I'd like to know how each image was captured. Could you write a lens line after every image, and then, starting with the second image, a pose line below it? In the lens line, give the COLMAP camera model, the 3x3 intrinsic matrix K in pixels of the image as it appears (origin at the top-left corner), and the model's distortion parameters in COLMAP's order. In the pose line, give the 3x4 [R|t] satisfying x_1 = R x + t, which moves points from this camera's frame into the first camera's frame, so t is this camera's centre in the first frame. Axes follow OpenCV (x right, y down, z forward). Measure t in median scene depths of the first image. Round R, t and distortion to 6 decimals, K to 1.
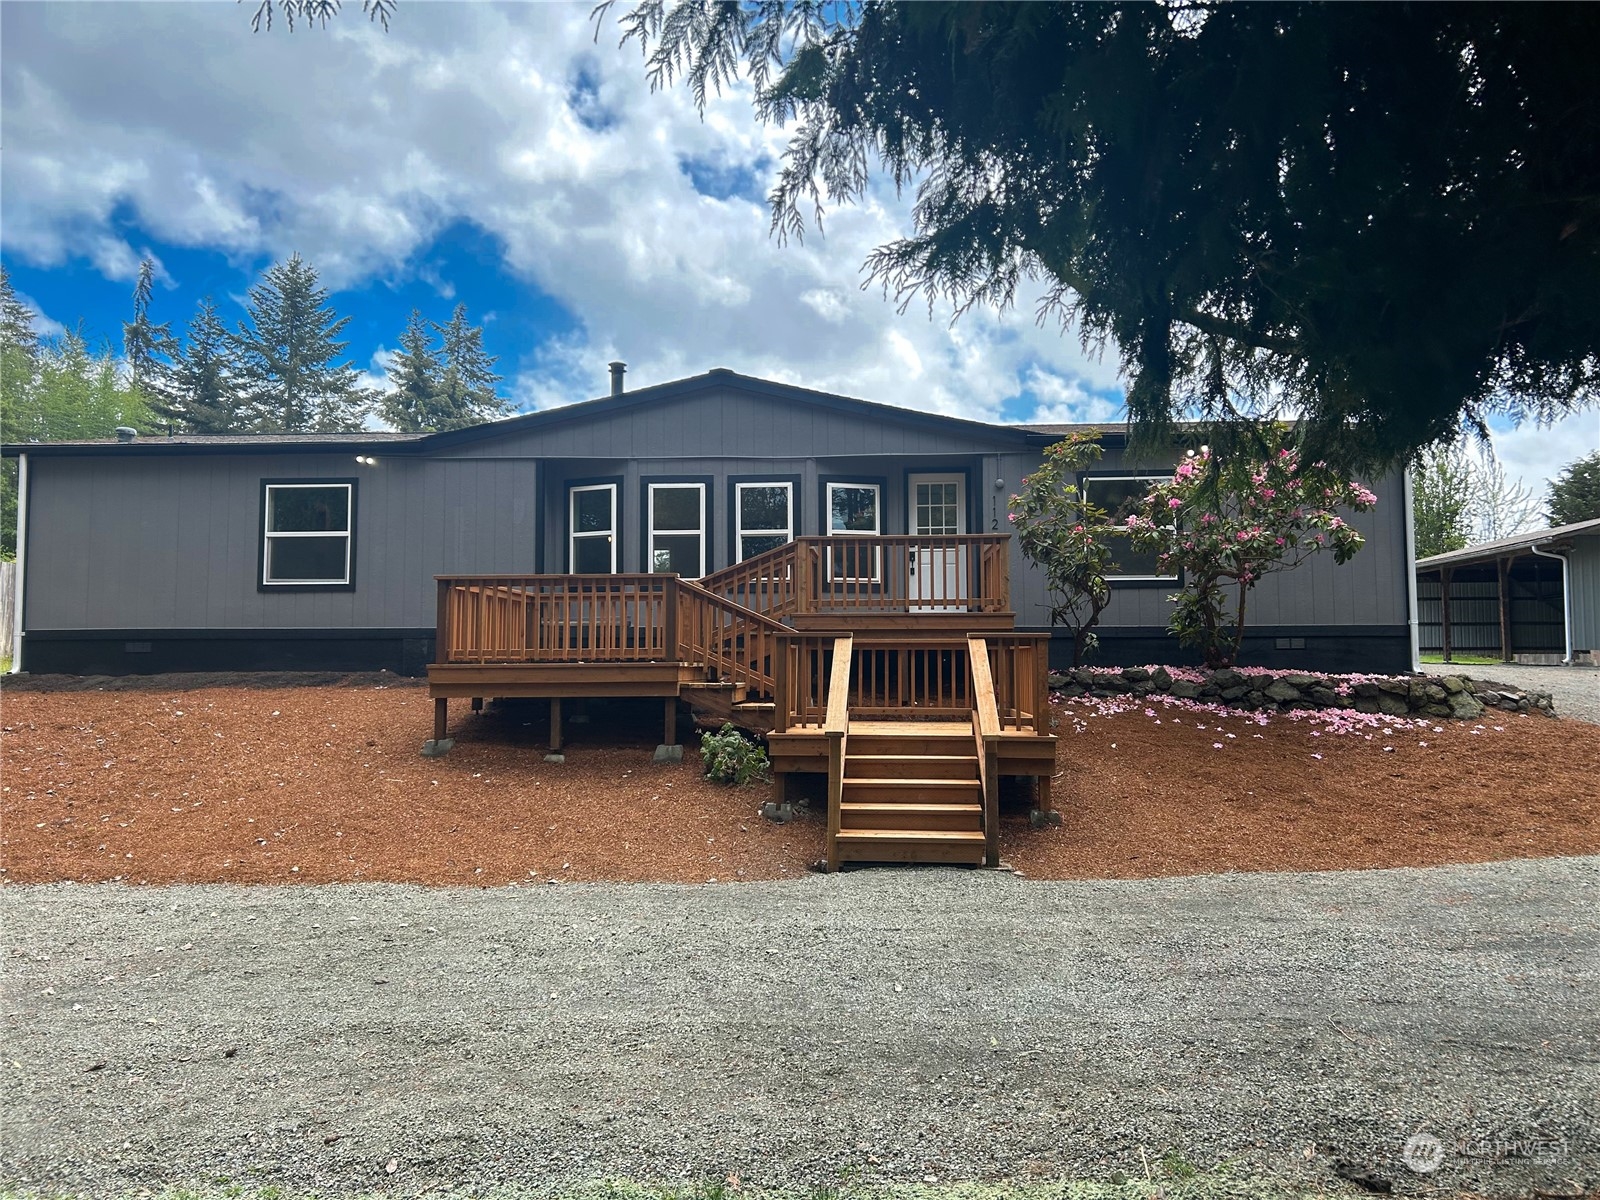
lens RADIAL K [[1216.2, 0, 803.0], [0, 1216.2, 600.6], [0, 0, 1]] dist [0.072578, -0.083710]
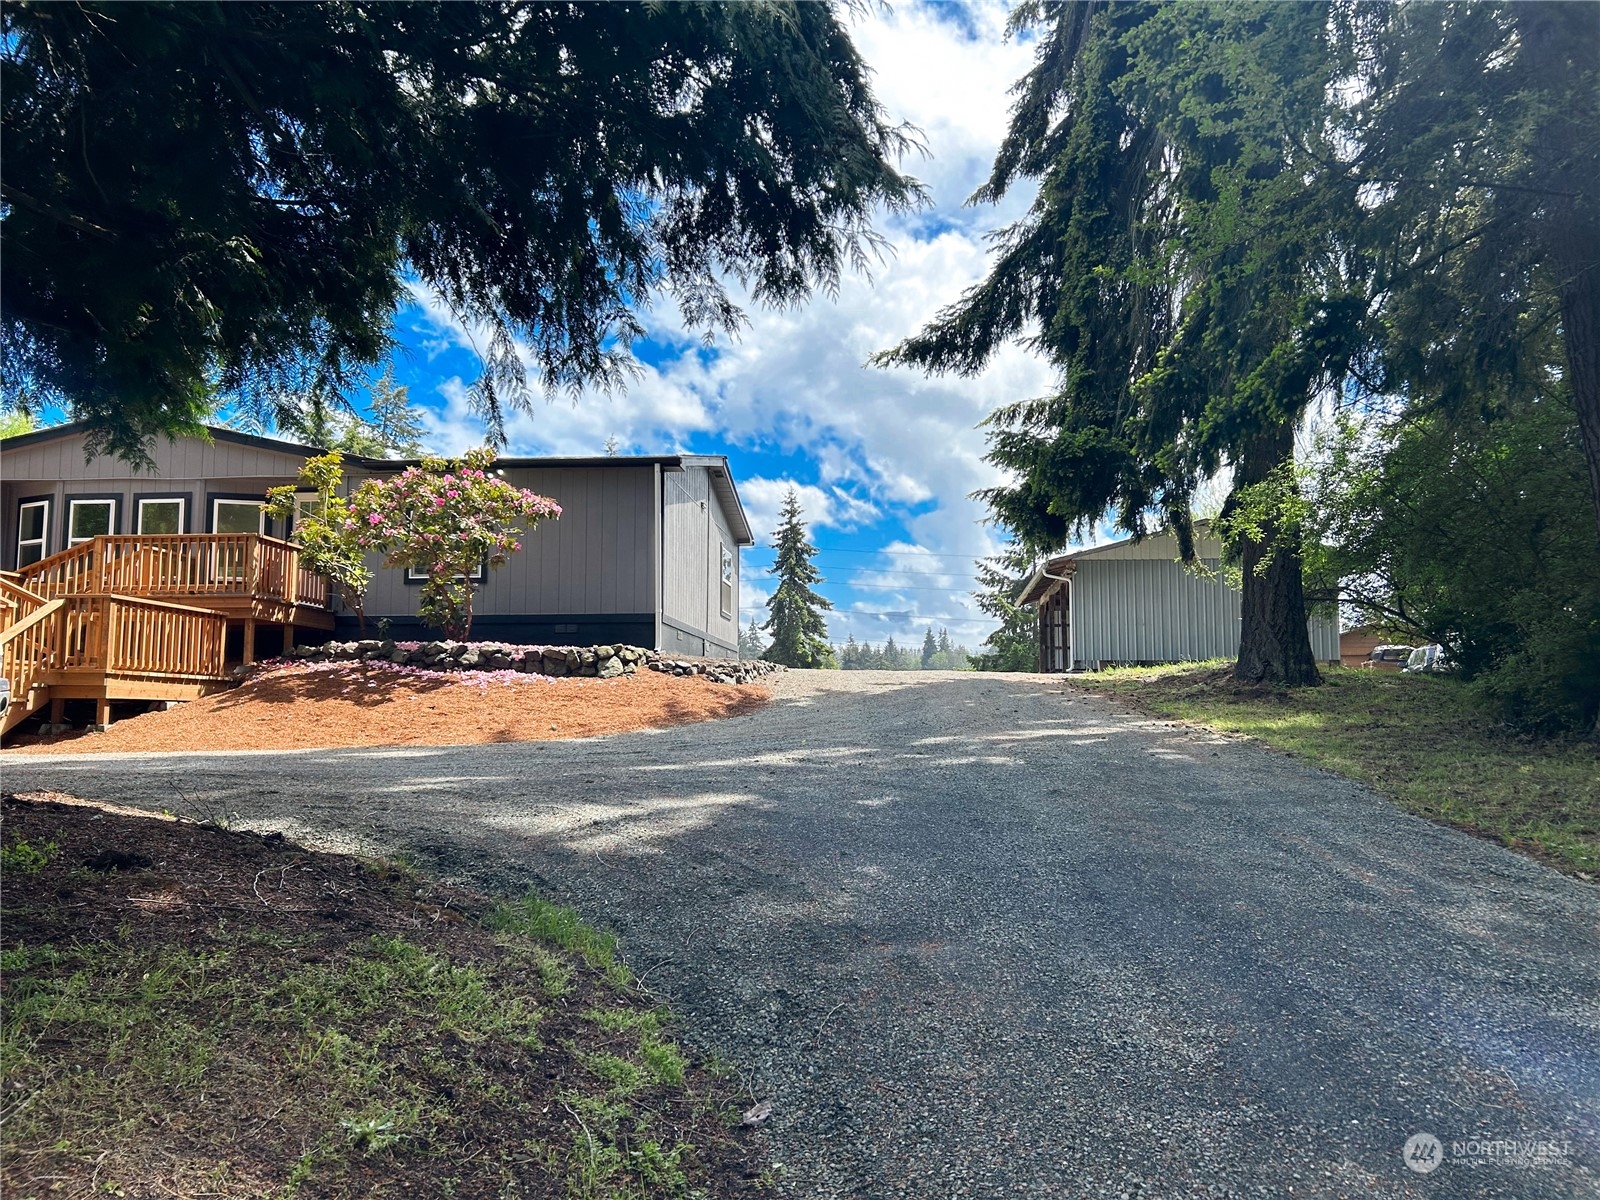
lens RADIAL K [[1235.8, 0, 831.6], [0, 1235.8, 601.1], [0, 0, 1]] dist [0.075736, -0.131475]
pose [[0.999597, 0.000820, -0.028382, 0.730358], [-0.002180, 0.998848, -0.047941, 0.069697], [0.028310, 0.047984, 0.998447, -0.254567]]
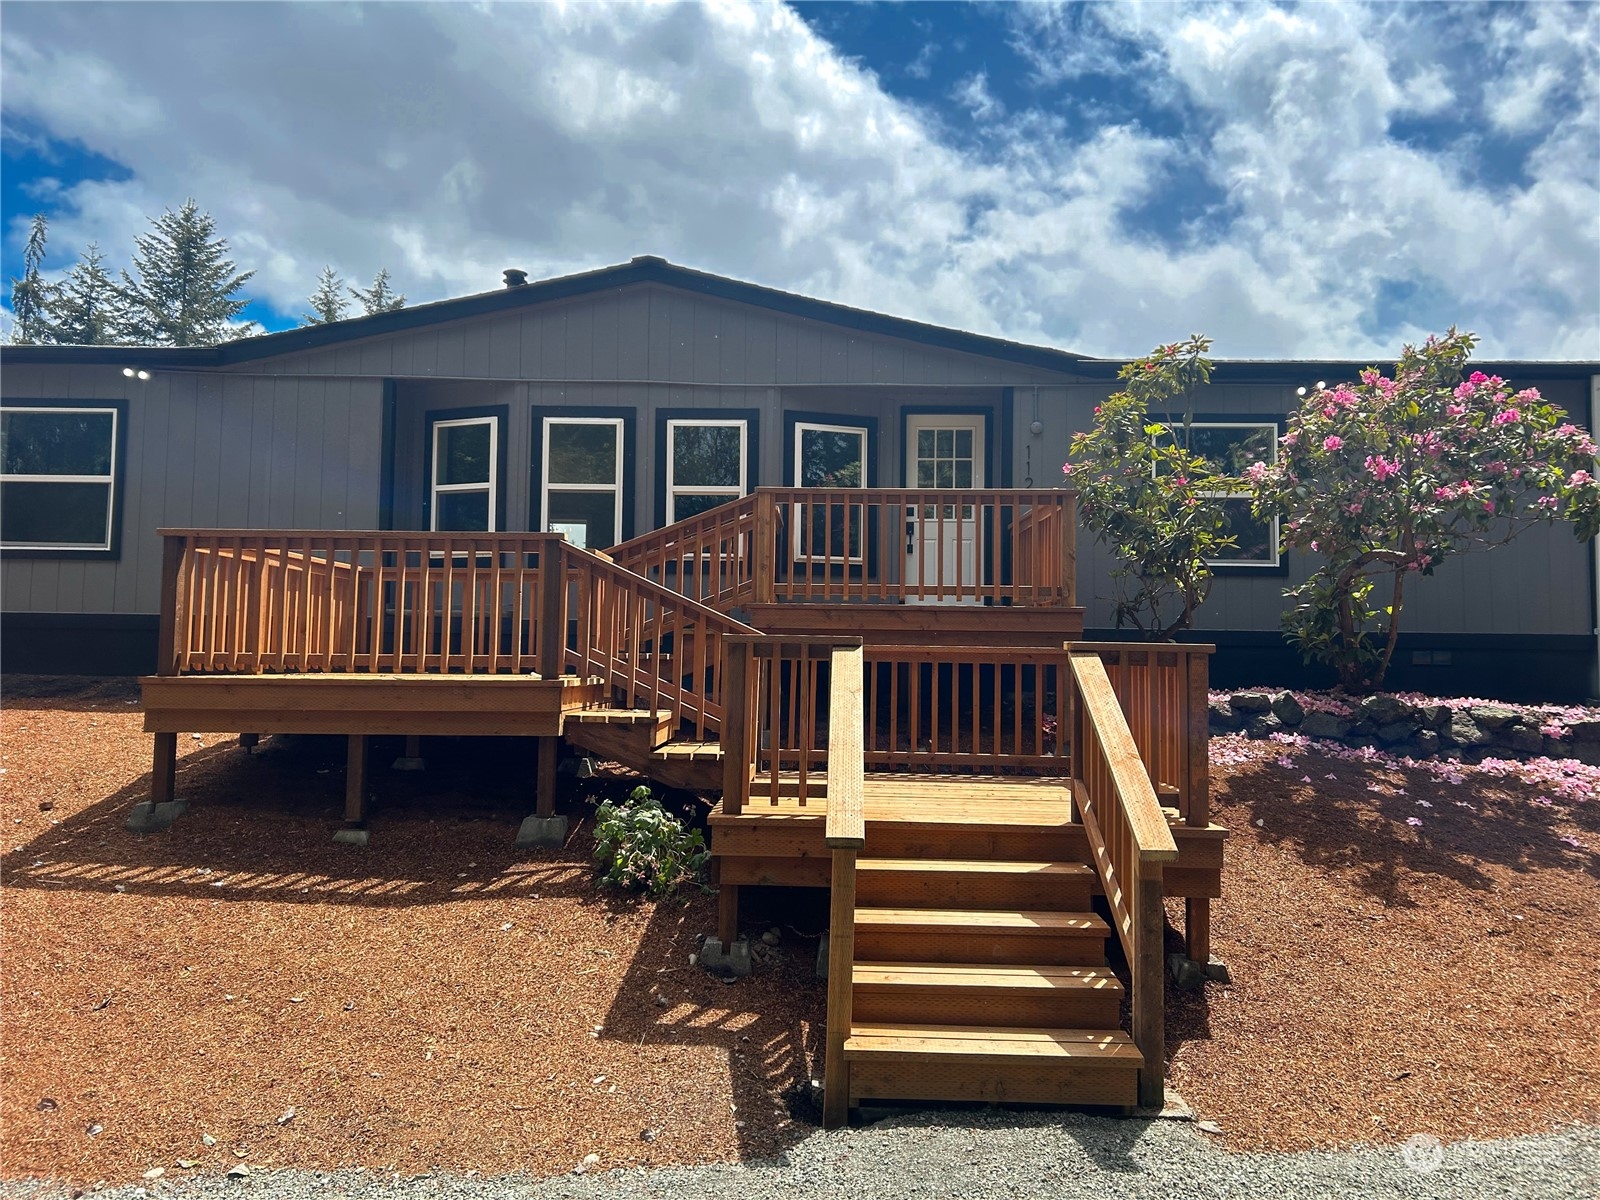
lens RADIAL K [[1202.5, 0, 791.5], [0, 1202.5, 600.5], [0, 0, 1]] dist [0.066323, -0.119796]
pose [[0.998904, 0.017989, 0.043205, -0.012040], [-0.018169, 0.999828, 0.003782, 0.005592], [-0.043130, -0.004563, 0.999059, 0.315114]]
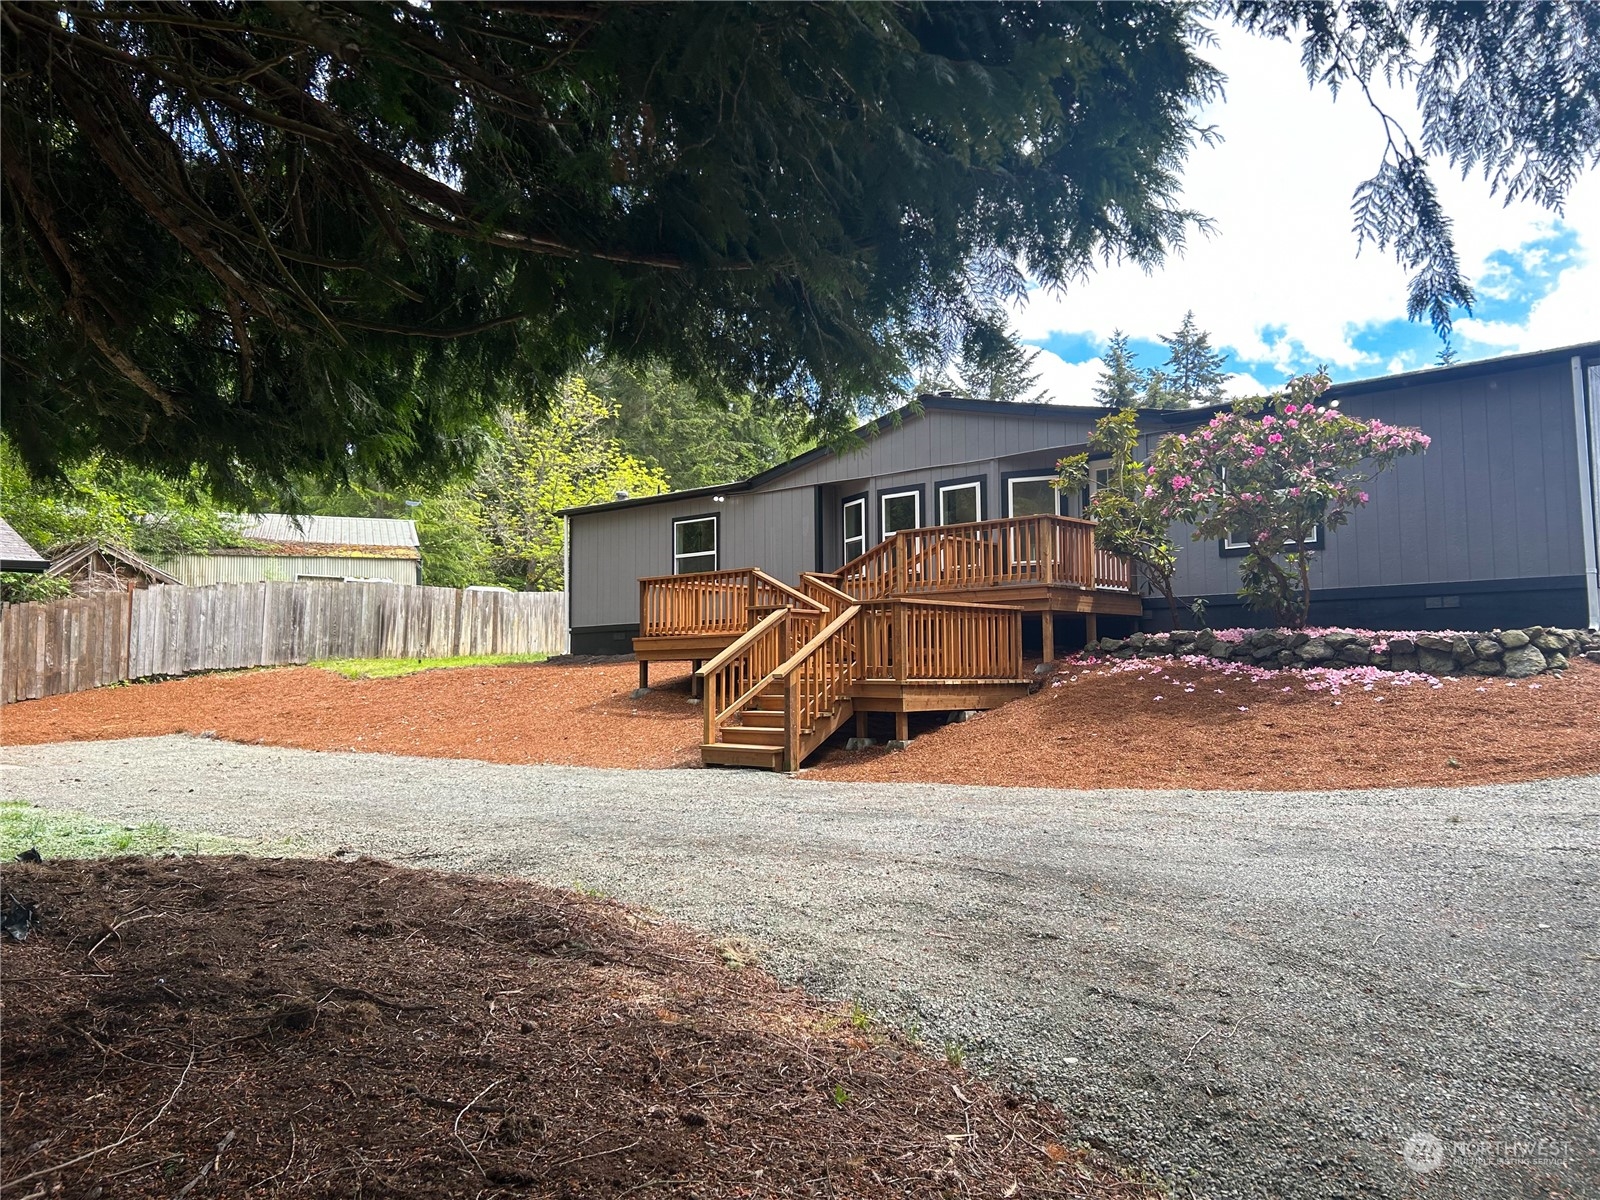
lens RADIAL K [[1202.5, 0, 791.5], [0, 1202.5, 600.5], [0, 0, 1]] dist [0.066323, -0.119796]
pose [[0.764722, -0.042458, -0.642960, 0.632911], [0.040317, 0.999024, -0.018018, 0.032212], [0.643098, -0.012143, 0.765688, -0.003359]]
